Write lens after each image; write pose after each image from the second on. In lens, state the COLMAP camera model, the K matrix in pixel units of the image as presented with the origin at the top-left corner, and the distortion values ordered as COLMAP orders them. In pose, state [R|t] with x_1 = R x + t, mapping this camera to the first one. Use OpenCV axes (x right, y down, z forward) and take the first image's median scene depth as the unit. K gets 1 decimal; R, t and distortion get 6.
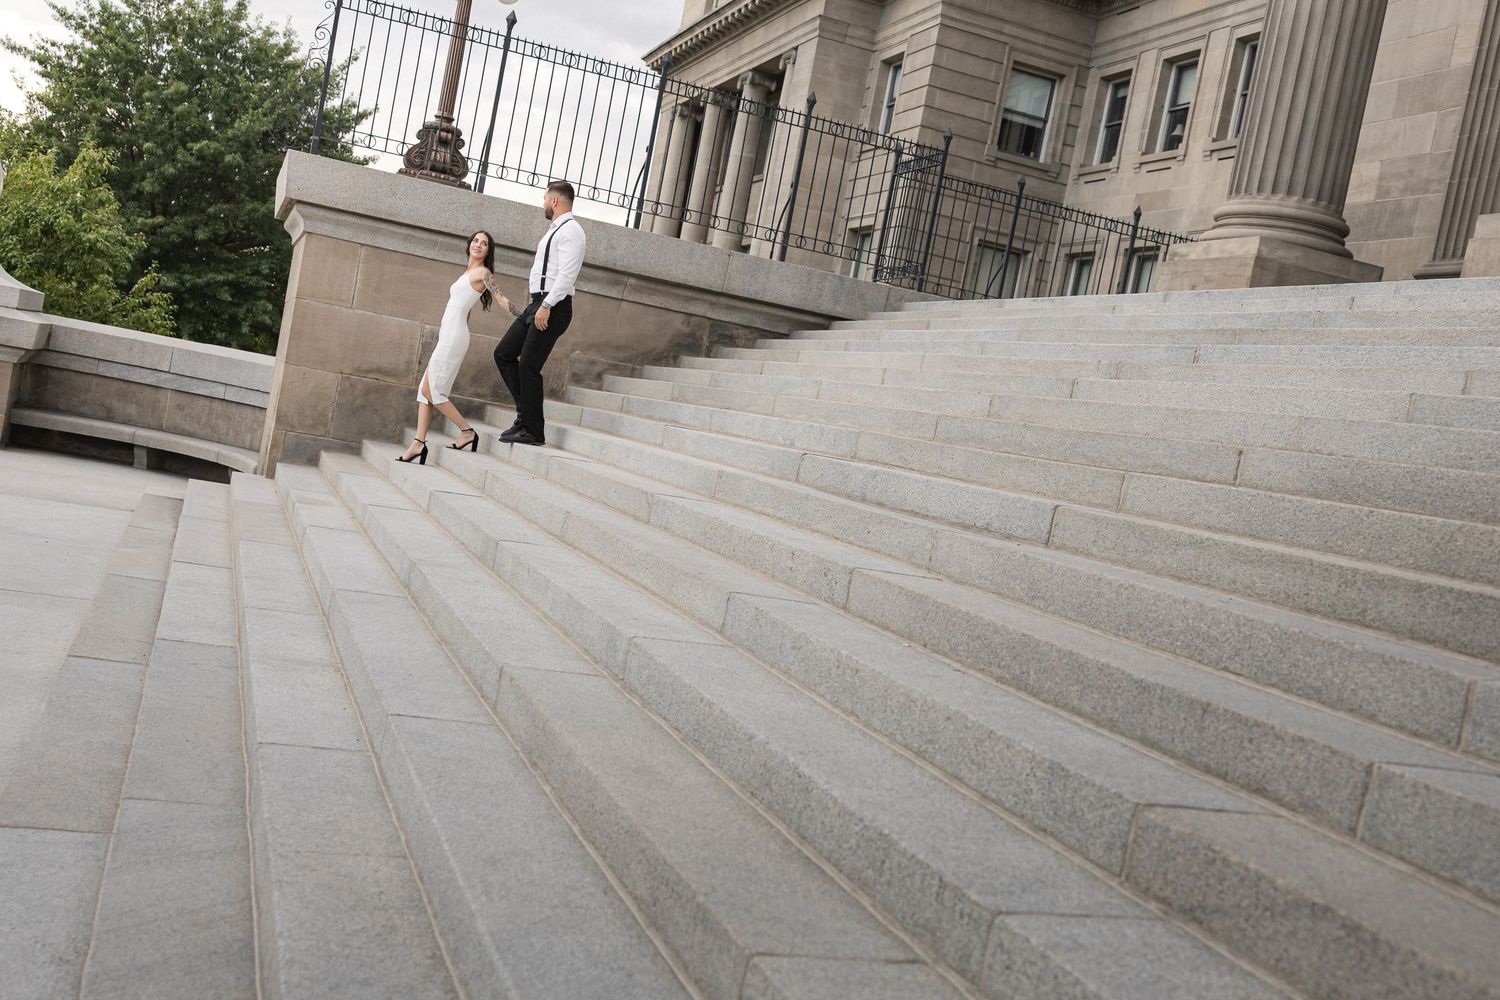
lens RADIAL K [[1575.5, 0, 732.9], [0, 1575.5, 504.6], [0, 0, 1]] dist [0.016024, -0.010694]
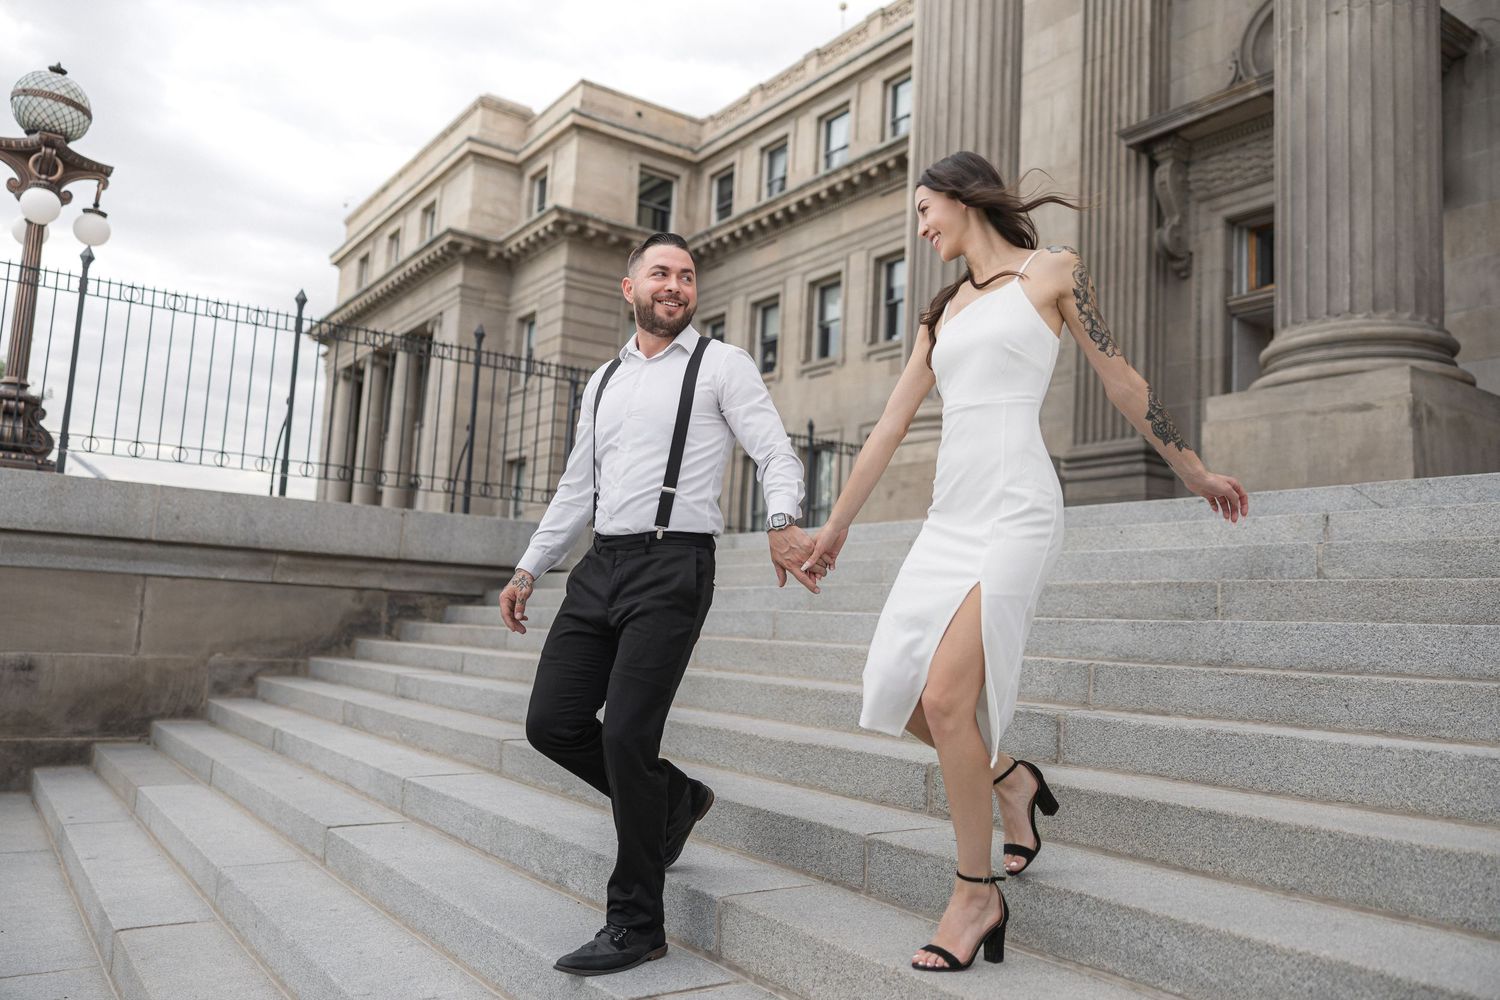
lens RADIAL K [[1138.9, 0, 756.2], [0, 1138.9, 495.6], [0, 0, 1]] dist [-0.001452, 0.000374]
pose [[0.950130, -0.103937, 0.294024, -0.000307], [0.141287, 0.983979, -0.108732, -0.035566], [-0.278013, 0.144851, 0.949593, 0.172300]]
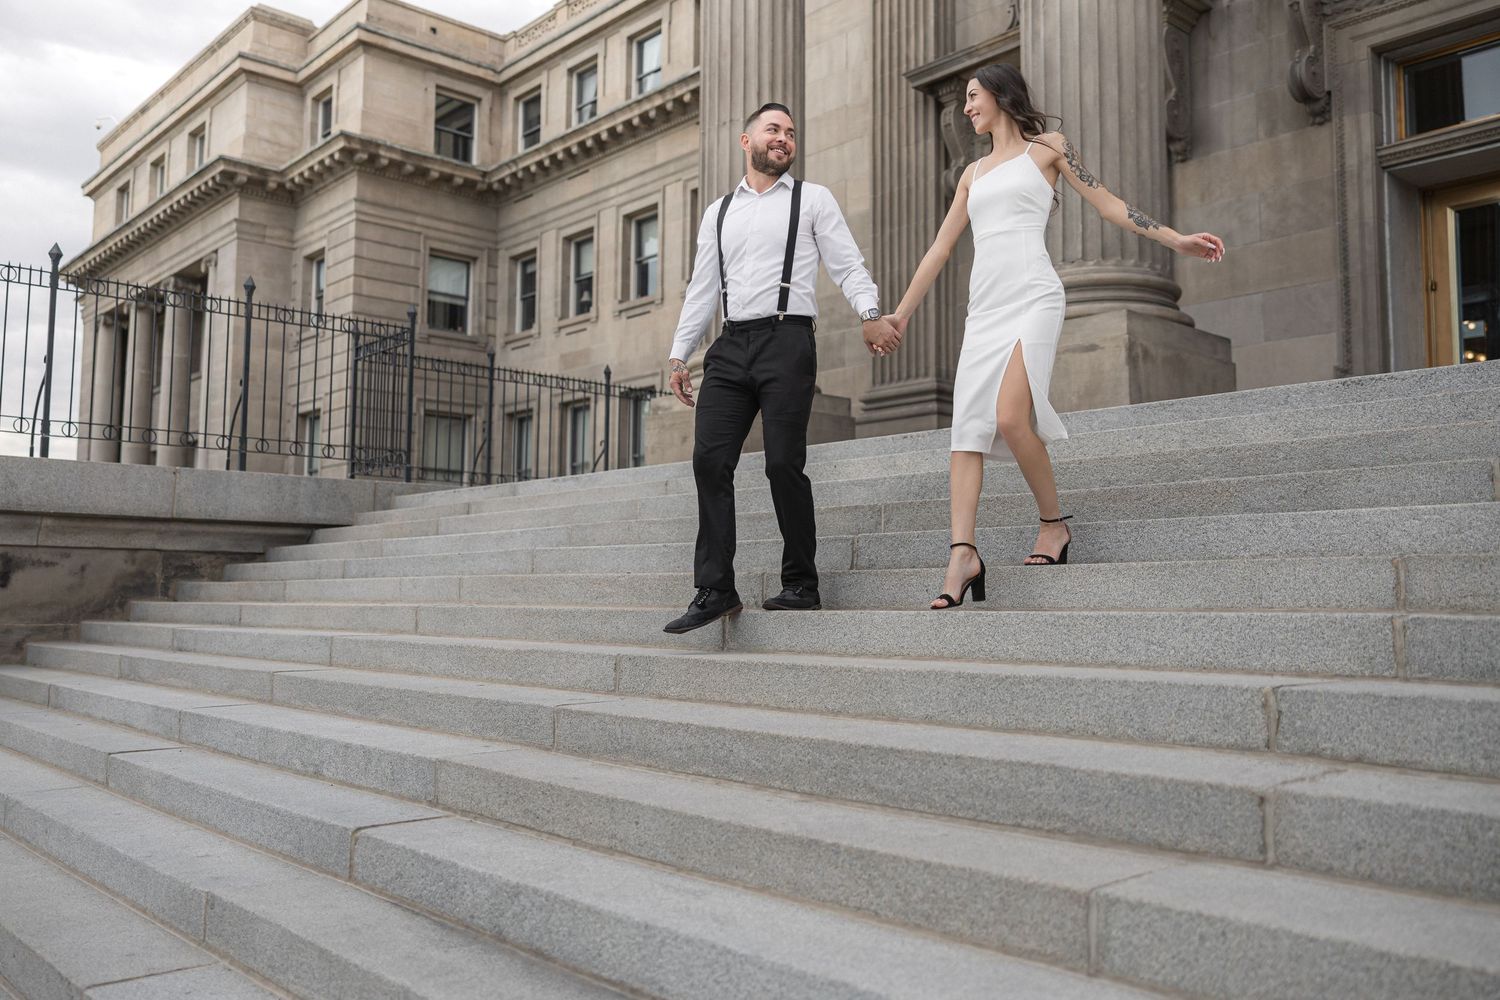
lens RADIAL K [[1267.6, 0, 752.6], [0, 1267.6, 487.0], [0, 0, 1]] dist [-0.013538, 0.016481]
pose [[0.904013, -0.142307, 0.403124, 0.001627], [0.179574, 0.982150, -0.055990, -0.027866], [-0.387961, 0.123006, 0.913431, 0.128390]]
